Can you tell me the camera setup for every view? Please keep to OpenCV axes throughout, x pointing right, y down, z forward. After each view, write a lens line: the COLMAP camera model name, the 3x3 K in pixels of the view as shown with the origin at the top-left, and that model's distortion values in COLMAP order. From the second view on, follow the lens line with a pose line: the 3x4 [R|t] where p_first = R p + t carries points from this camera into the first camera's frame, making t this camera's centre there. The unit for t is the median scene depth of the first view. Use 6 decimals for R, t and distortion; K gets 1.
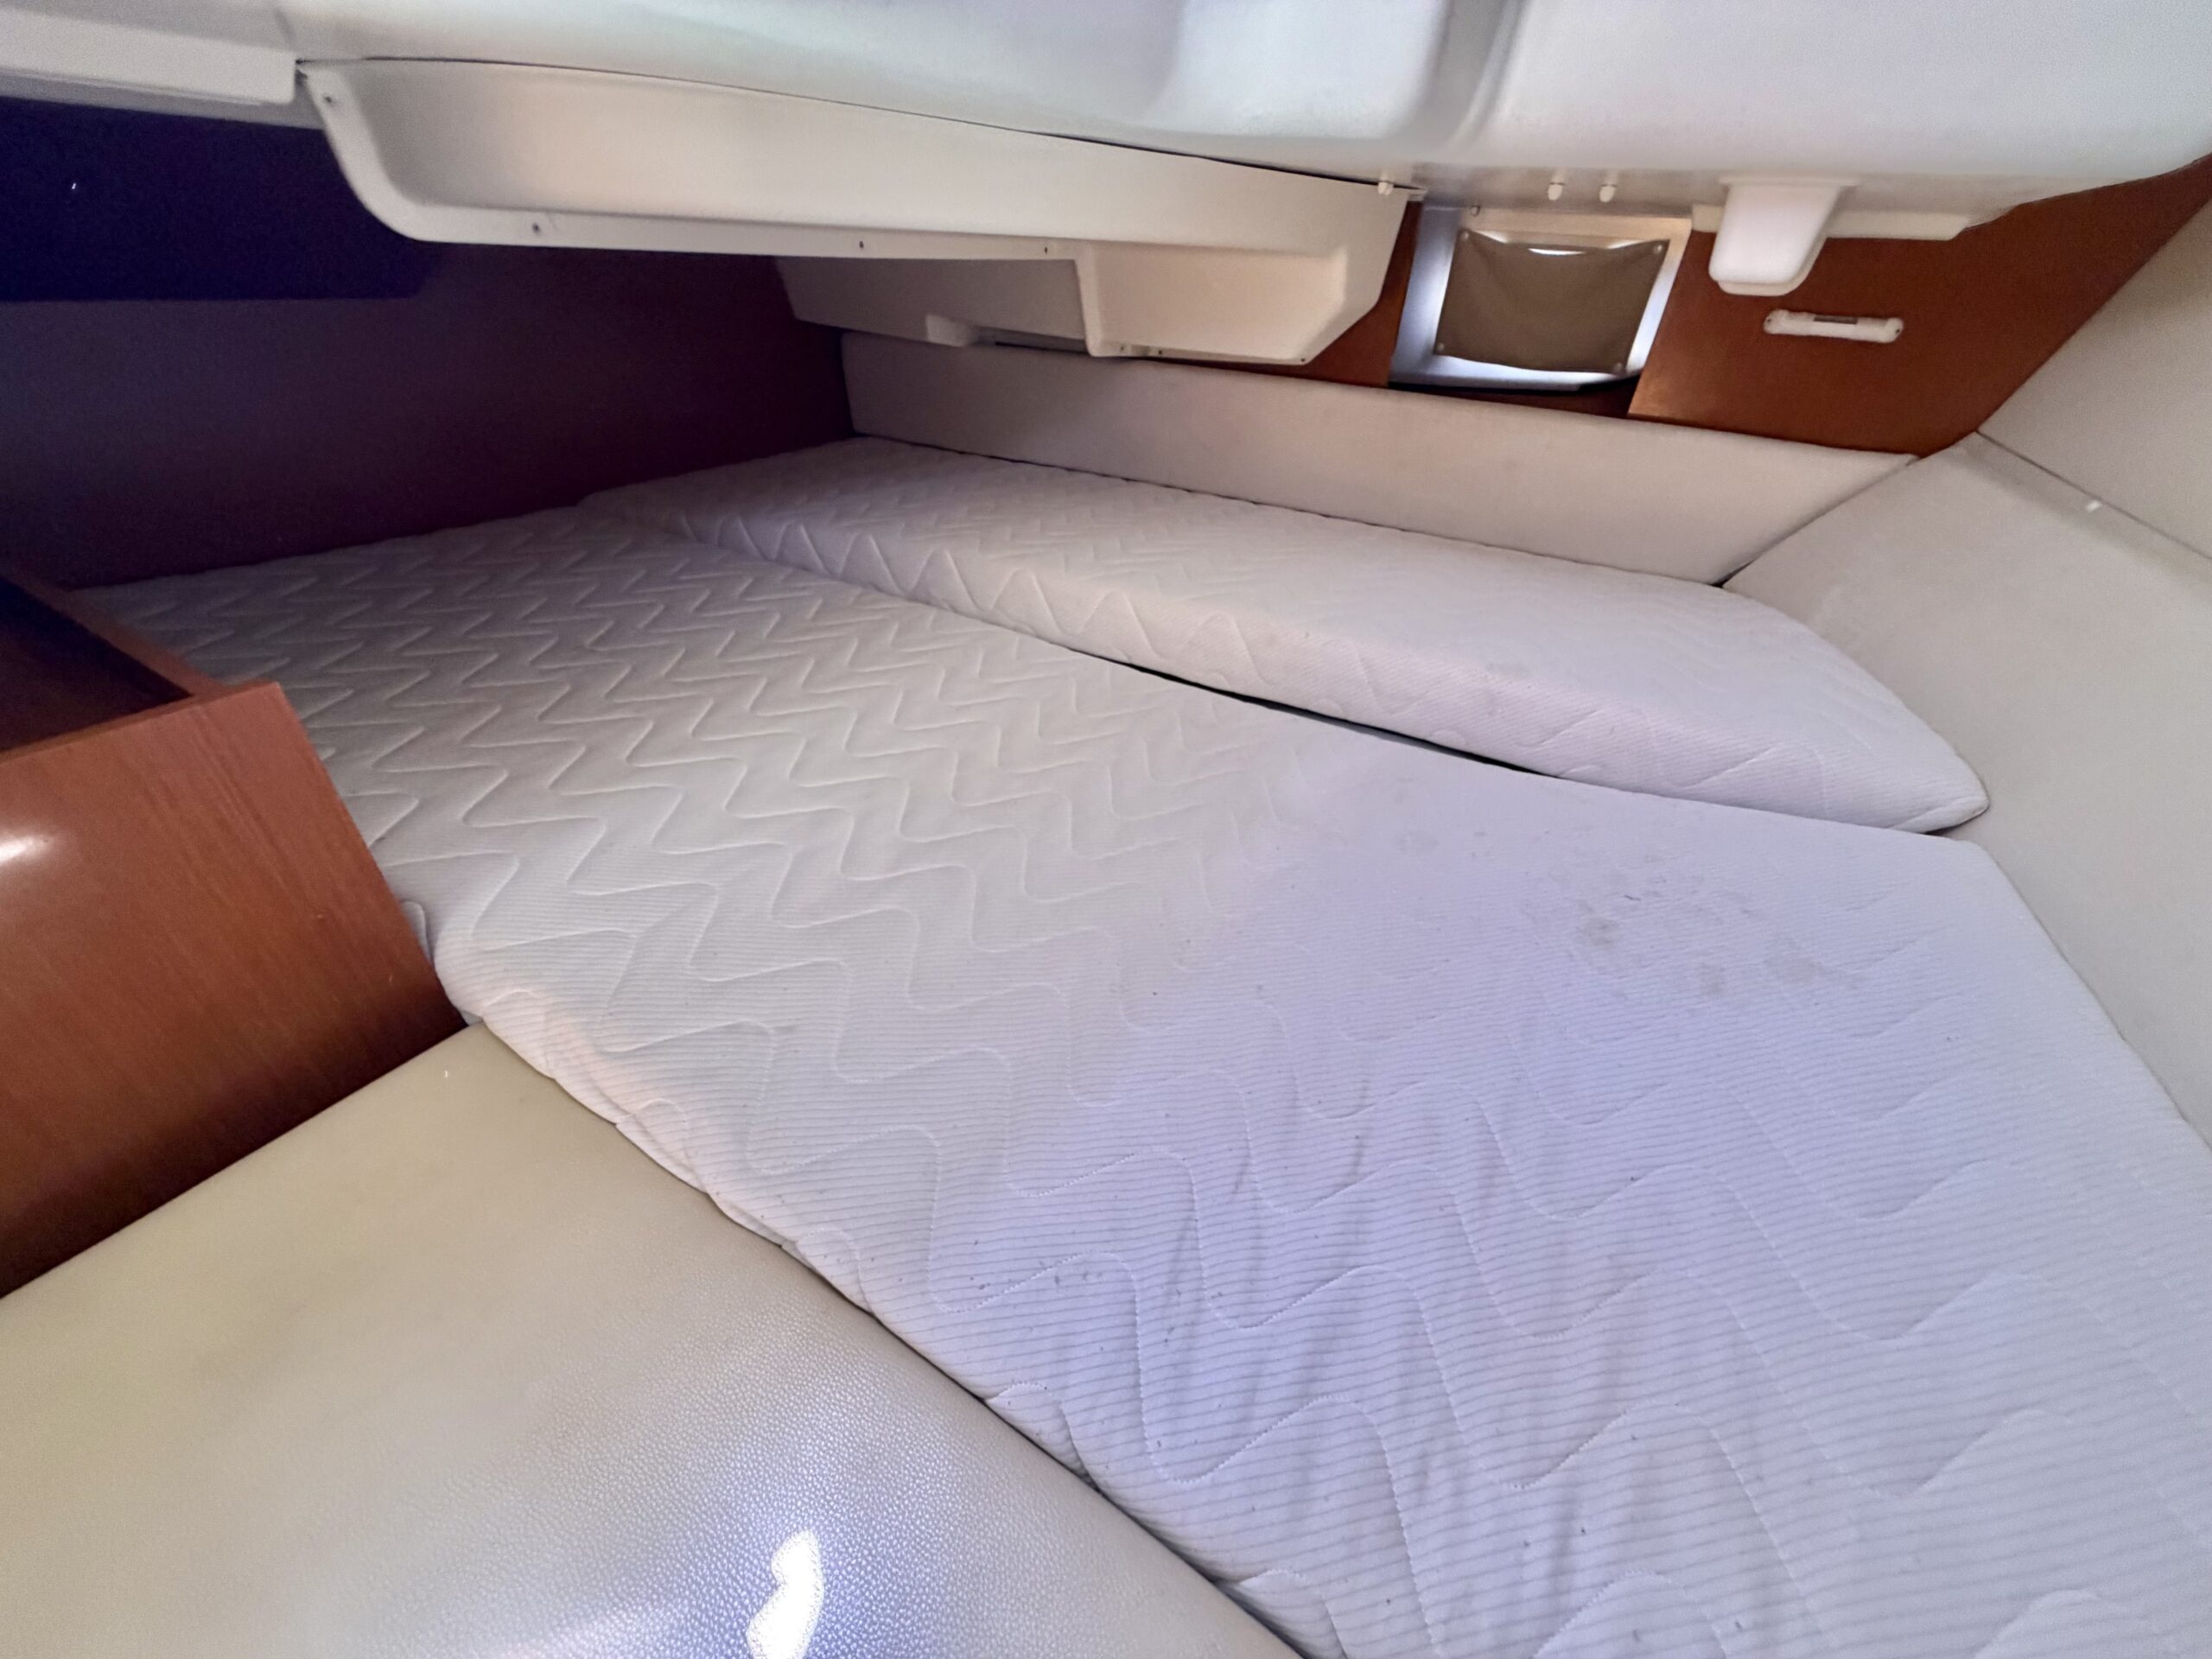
lens RADIAL K [[880.4, 0, 1099.1], [0, 880.4, 828.4], [0, 0, 1]] dist [0.002571, -0.000803]
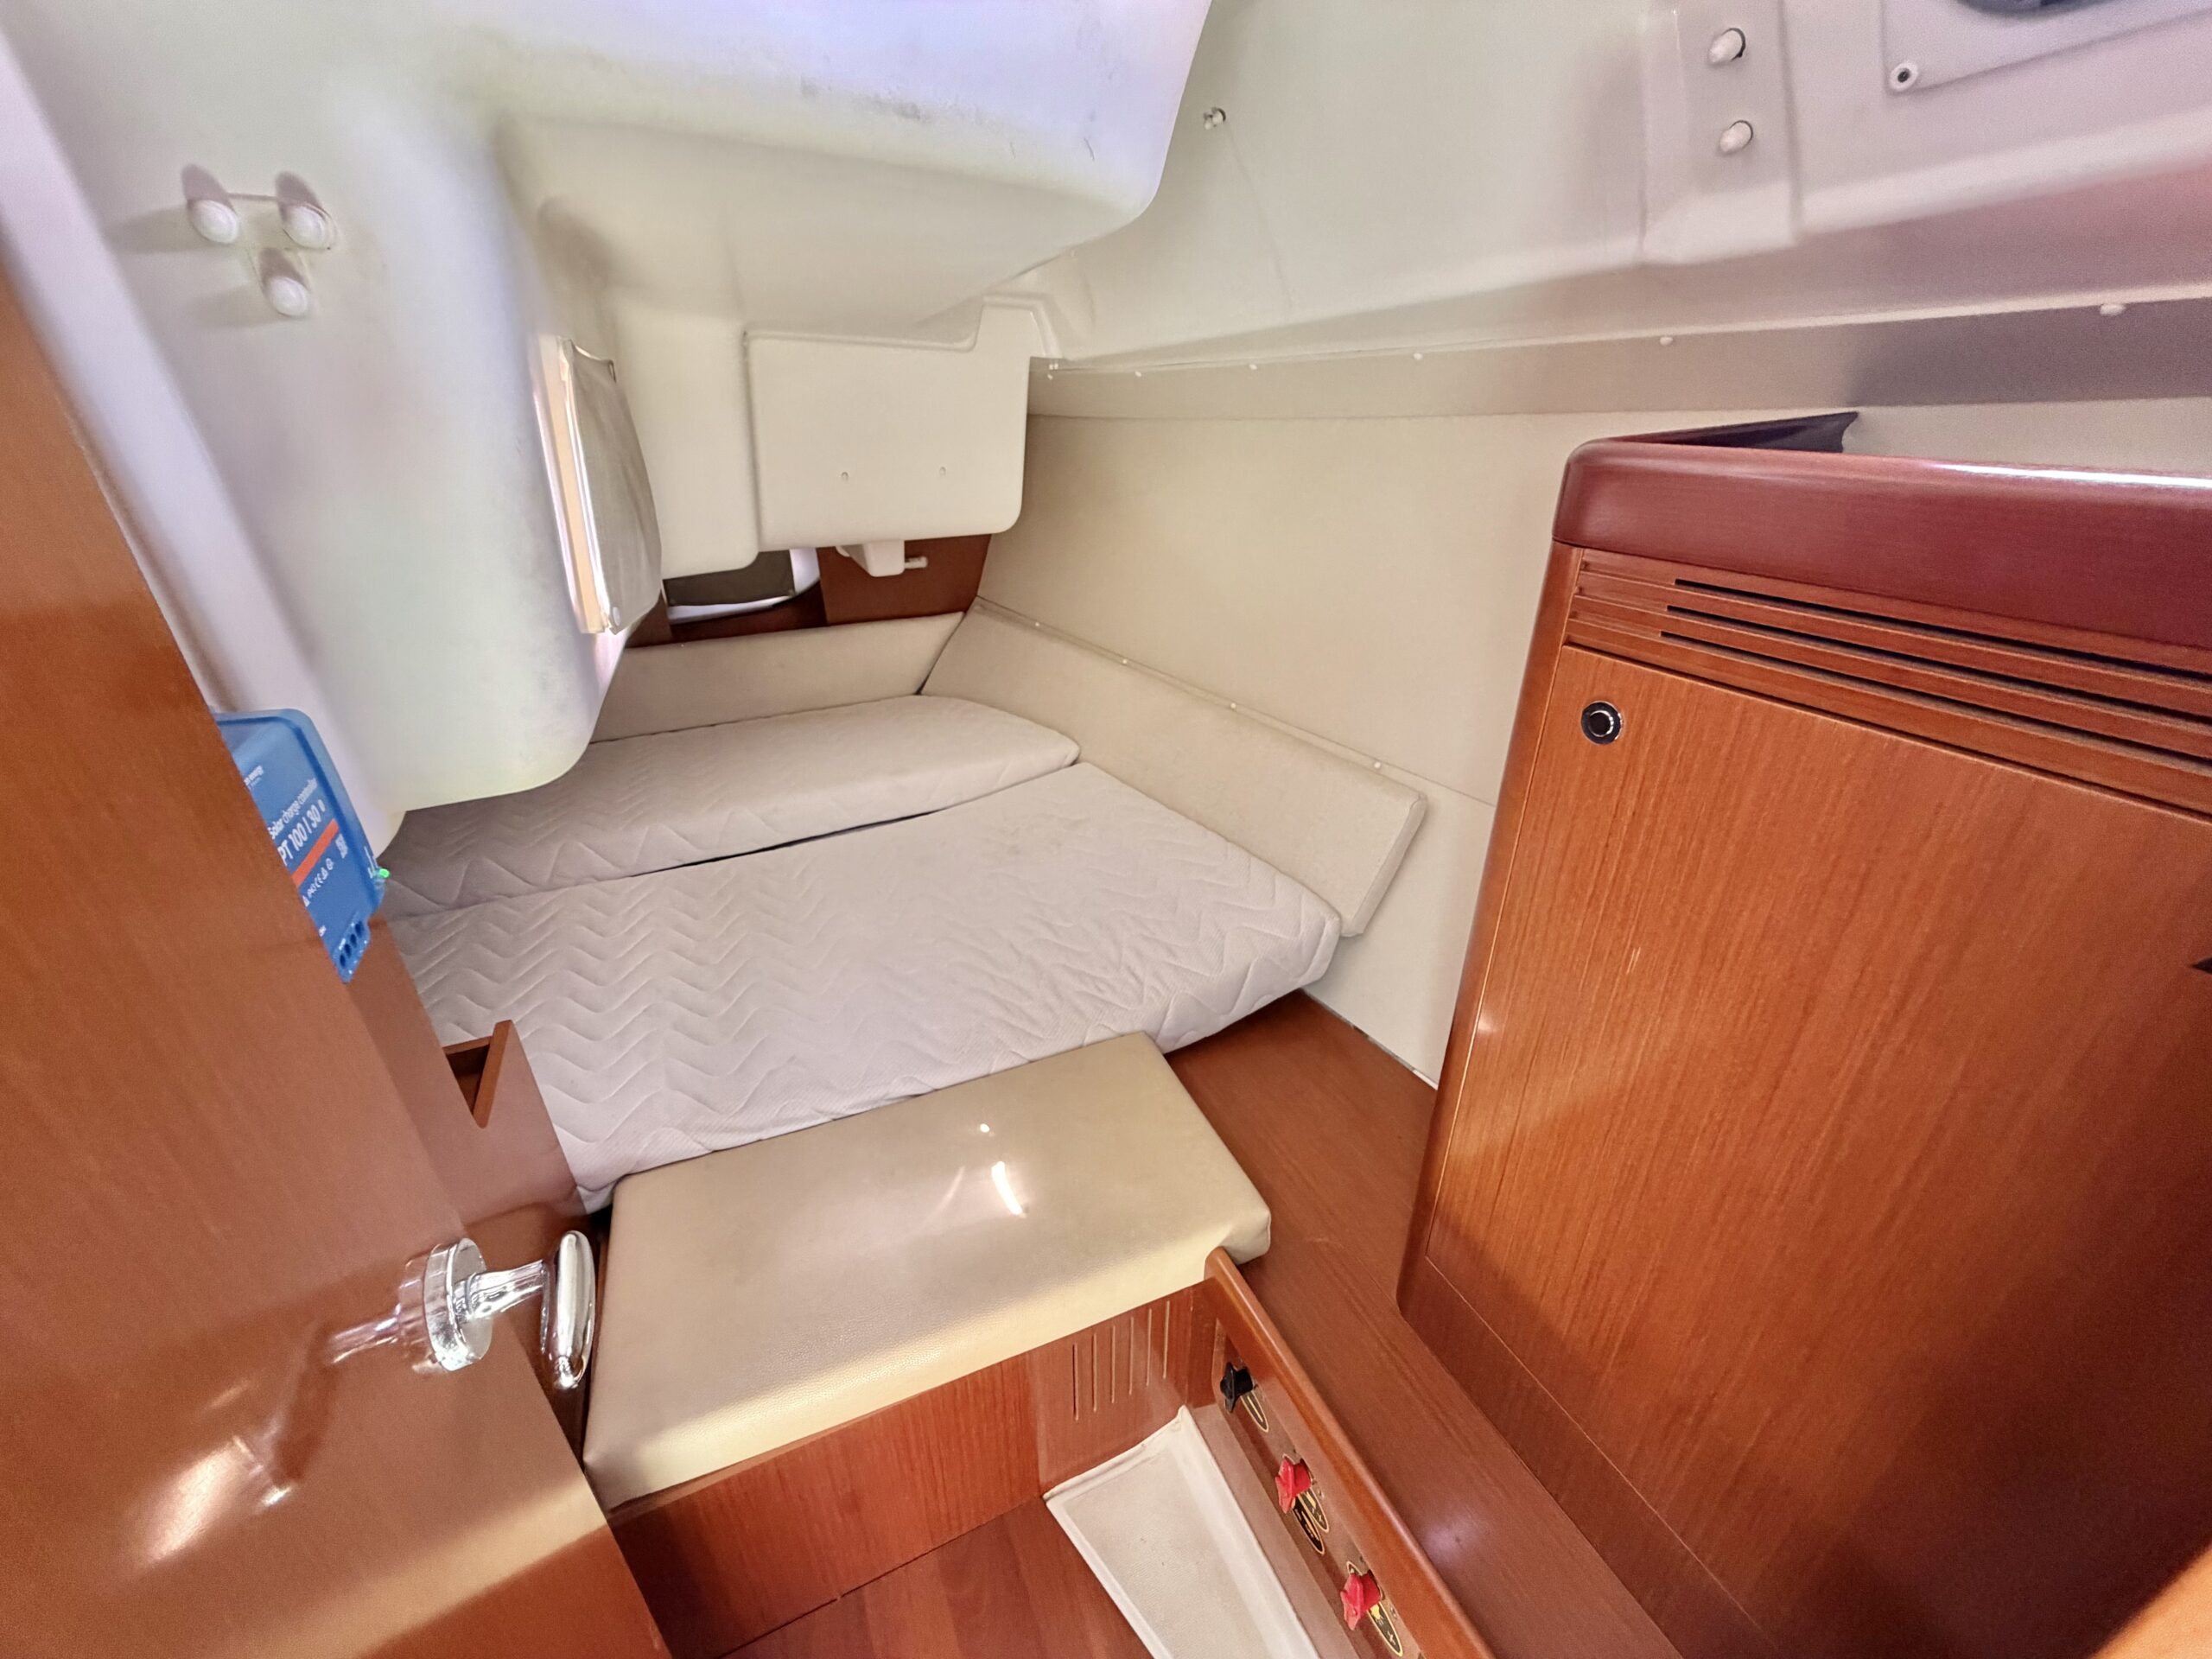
lens RADIAL K [[880.4, 0, 1099.1], [0, 880.4, 828.4], [0, 0, 1]] dist [0.002571, -0.000803]
pose [[0.565362, -0.410981, 0.715165, -0.787879], [0.504023, 0.858463, 0.094883, -0.035128], [-0.652937, 0.306816, 0.692486, -0.655373]]
